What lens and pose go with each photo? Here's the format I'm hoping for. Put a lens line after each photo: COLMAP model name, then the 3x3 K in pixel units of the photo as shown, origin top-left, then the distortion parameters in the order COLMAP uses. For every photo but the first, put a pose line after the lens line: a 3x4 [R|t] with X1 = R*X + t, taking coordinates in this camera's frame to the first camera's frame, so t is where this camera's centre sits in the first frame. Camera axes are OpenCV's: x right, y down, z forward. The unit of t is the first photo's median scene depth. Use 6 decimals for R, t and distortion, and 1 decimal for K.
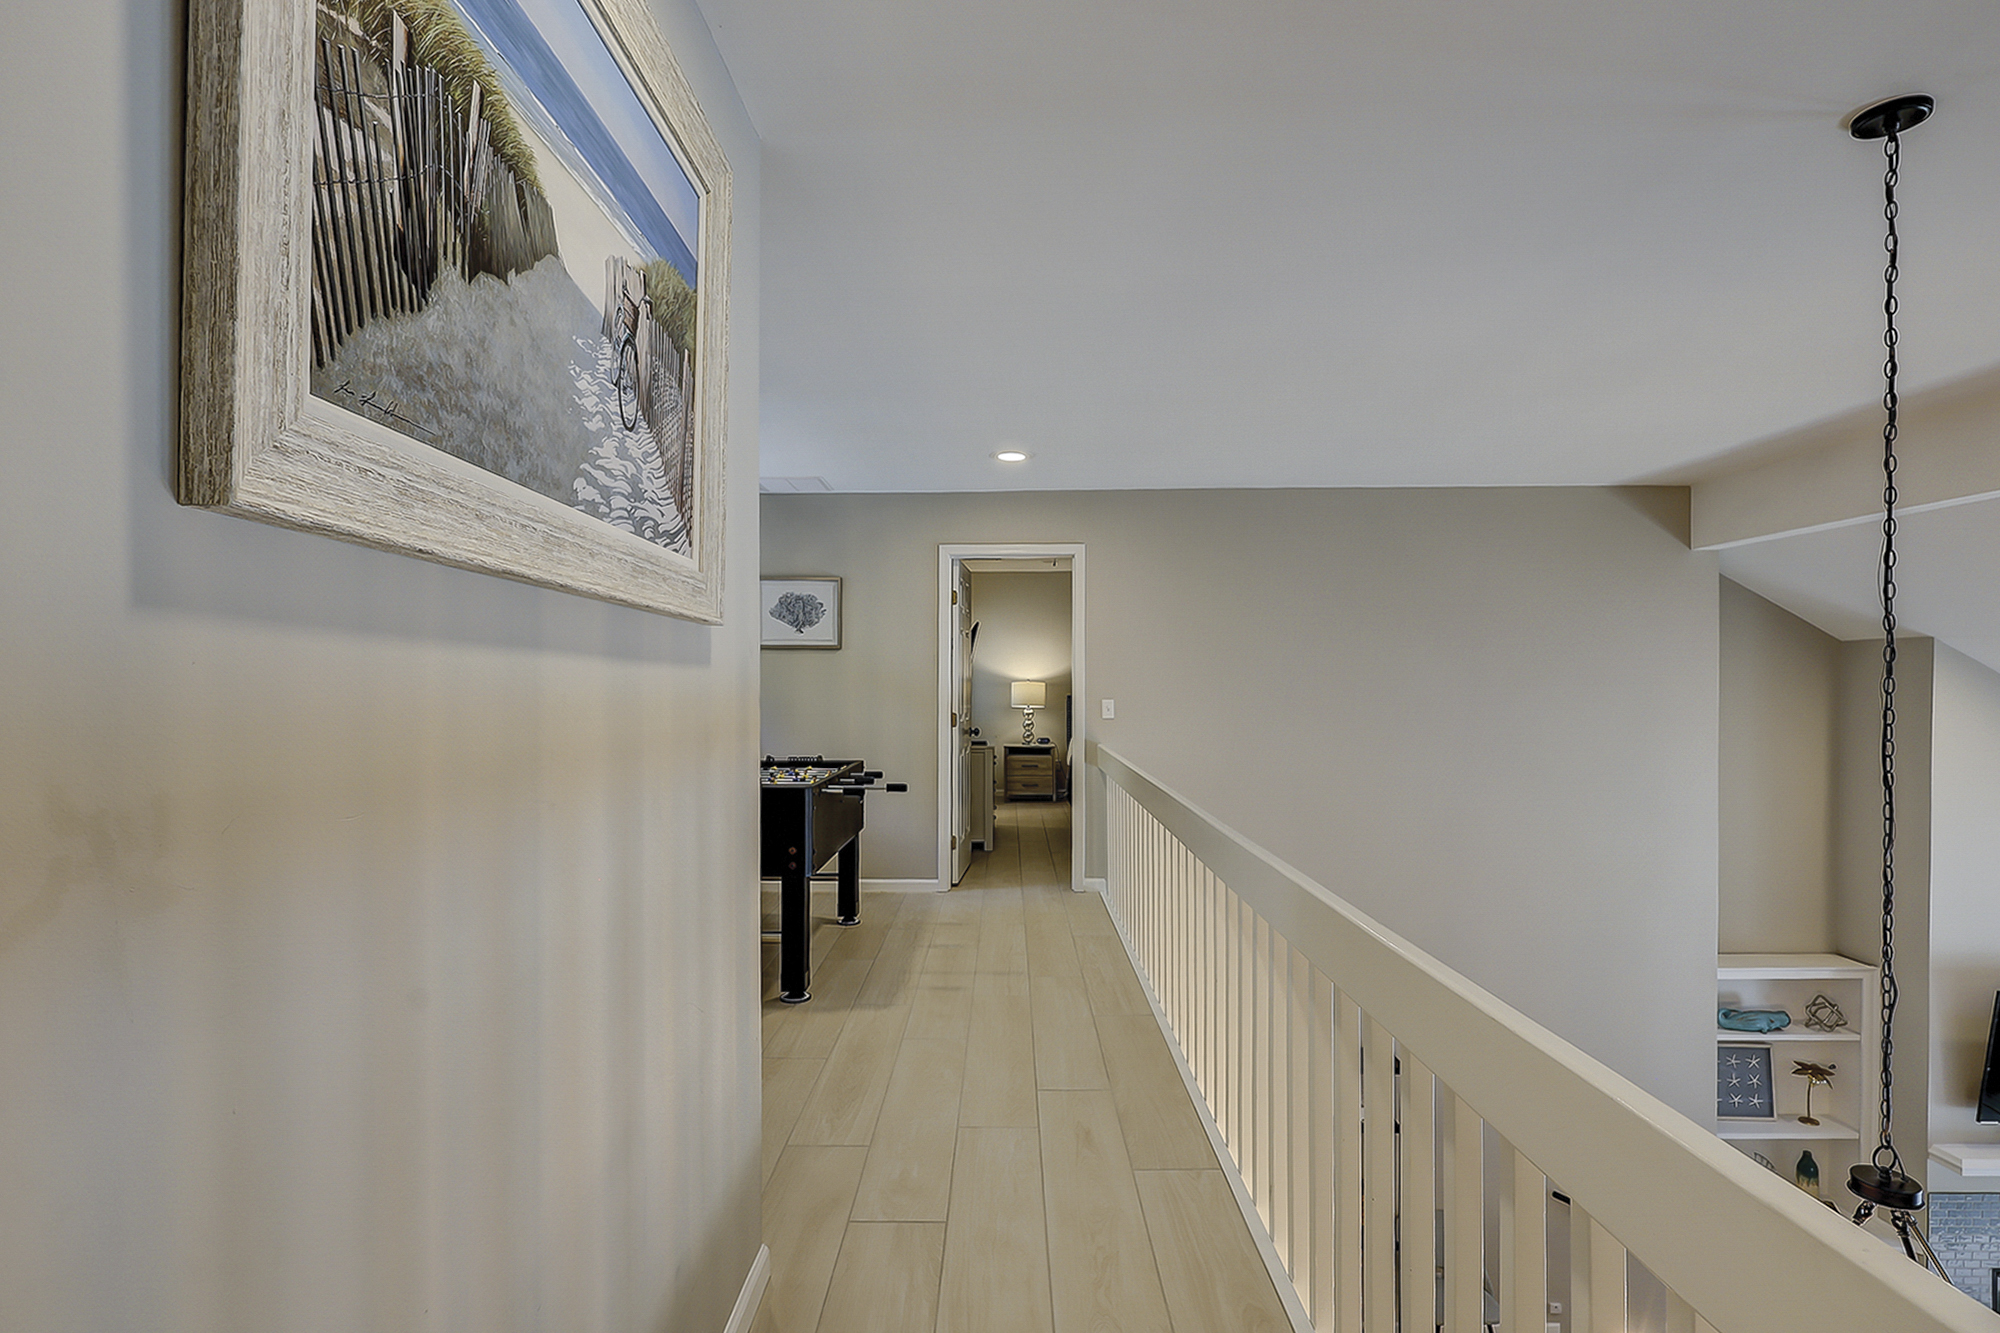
lens RADIAL K [[969.3, 0, 972.1], [0, 969.3, 646.3], [0, 0, 1]] dist [-0.001520, -0.000743]
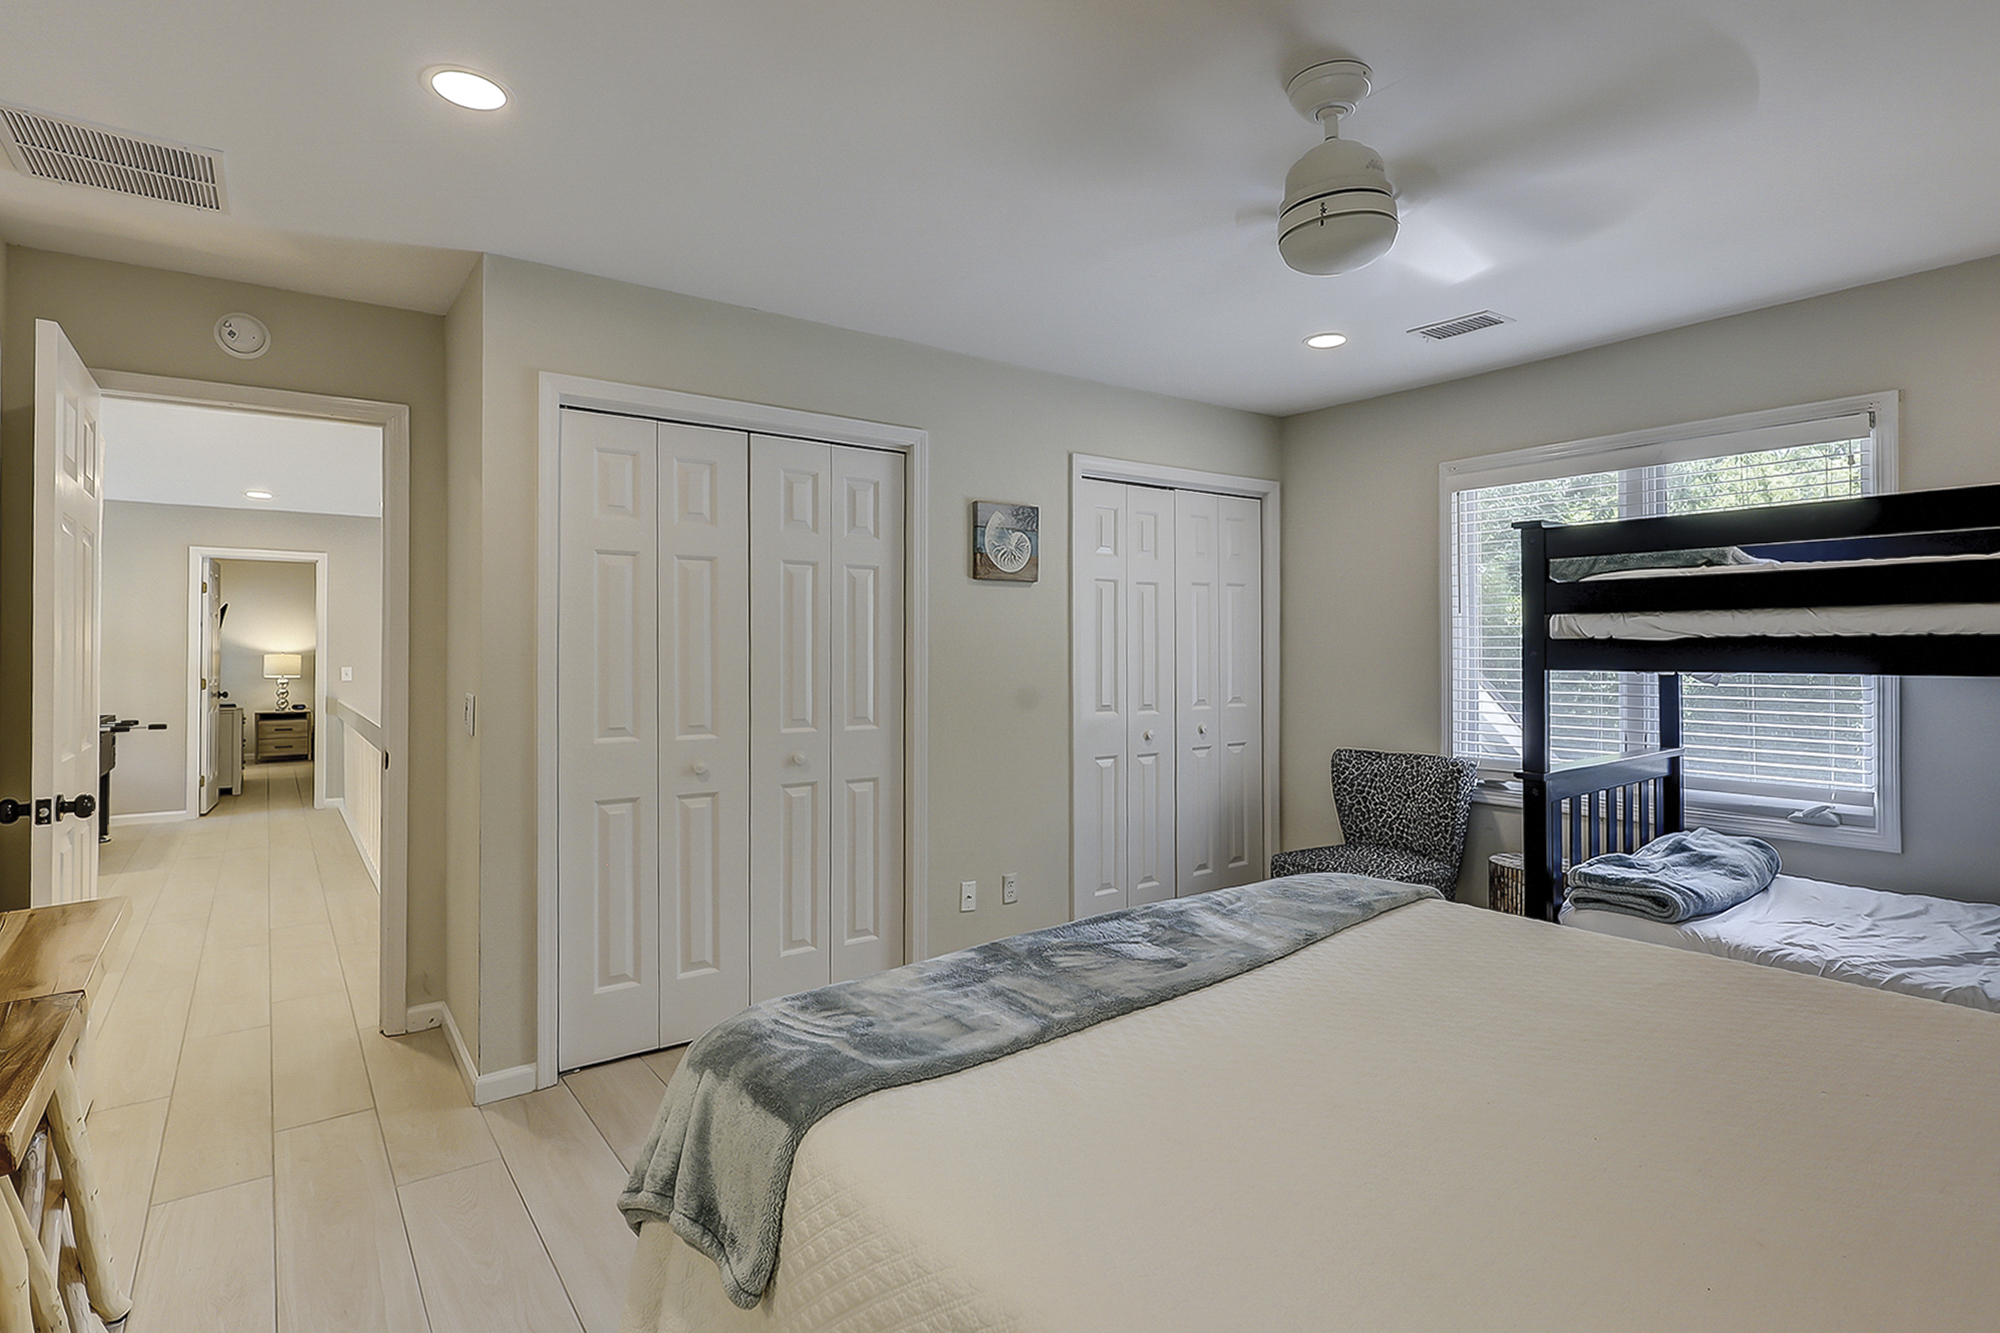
lens RADIAL K [[969.3, 0, 972.1], [0, 969.3, 646.3], [0, 0, 1]] dist [-0.001520, -0.000743]
pose [[0.786559, 0.006465, 0.617481, -0.010154], [-0.023173, 0.999550, 0.019053, -0.020541], [-0.617080, -0.029295, 0.786355, -0.610911]]
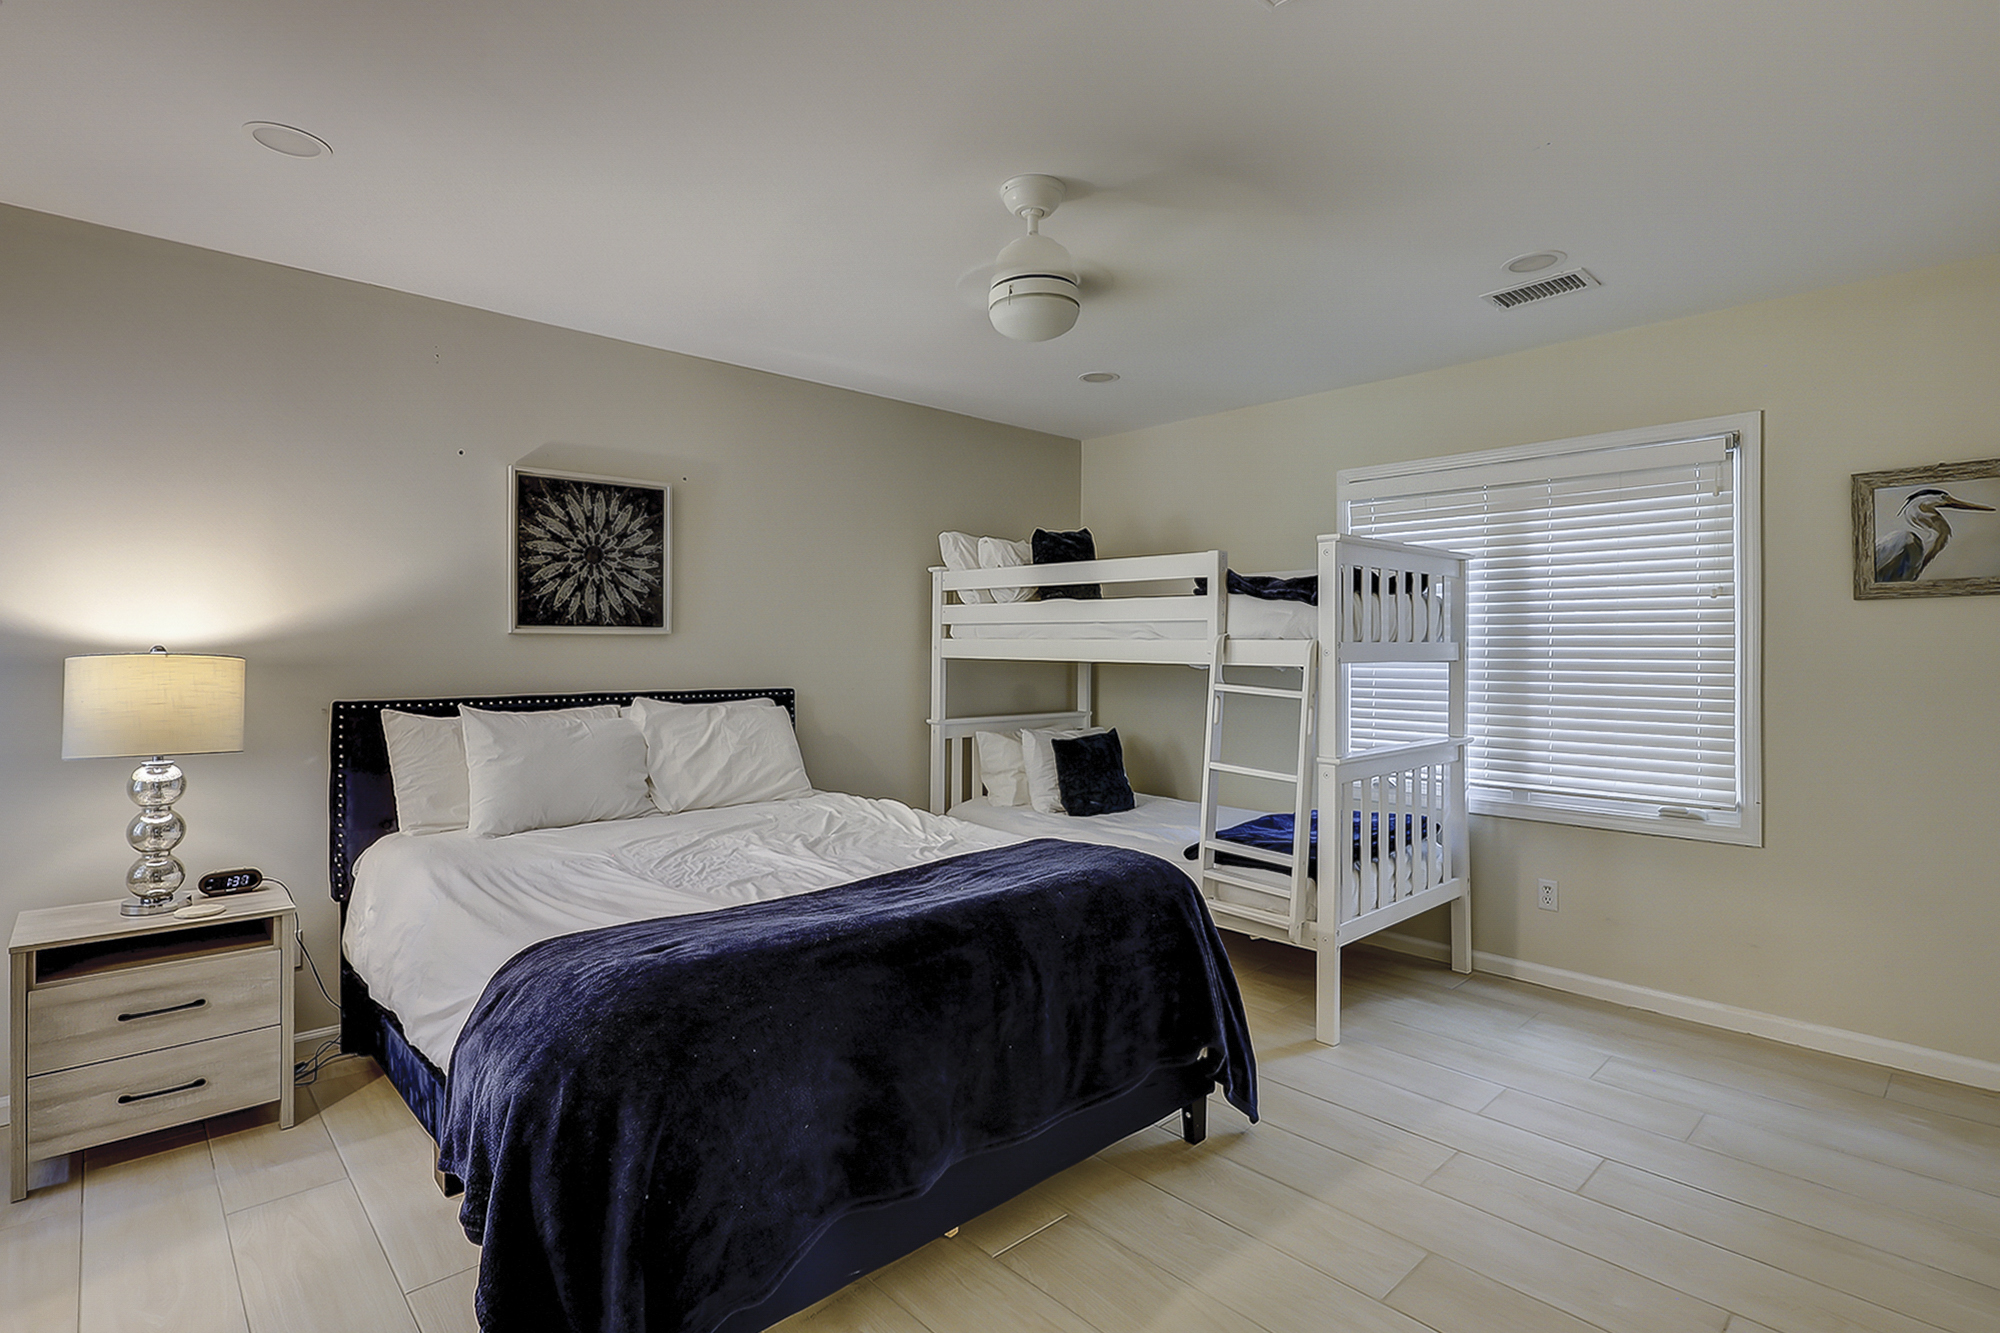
lens RADIAL K [[969.3, 0, 972.1], [0, 969.3, 646.3], [0, 0, 1]] dist [-0.001520, -0.000743]
pose [[0.737473, 0.005148, 0.675358, 0.076031], [-0.021610, 0.999639, 0.015978, 0.043821], [-0.675031, -0.026377, 0.737317, 1.156883]]
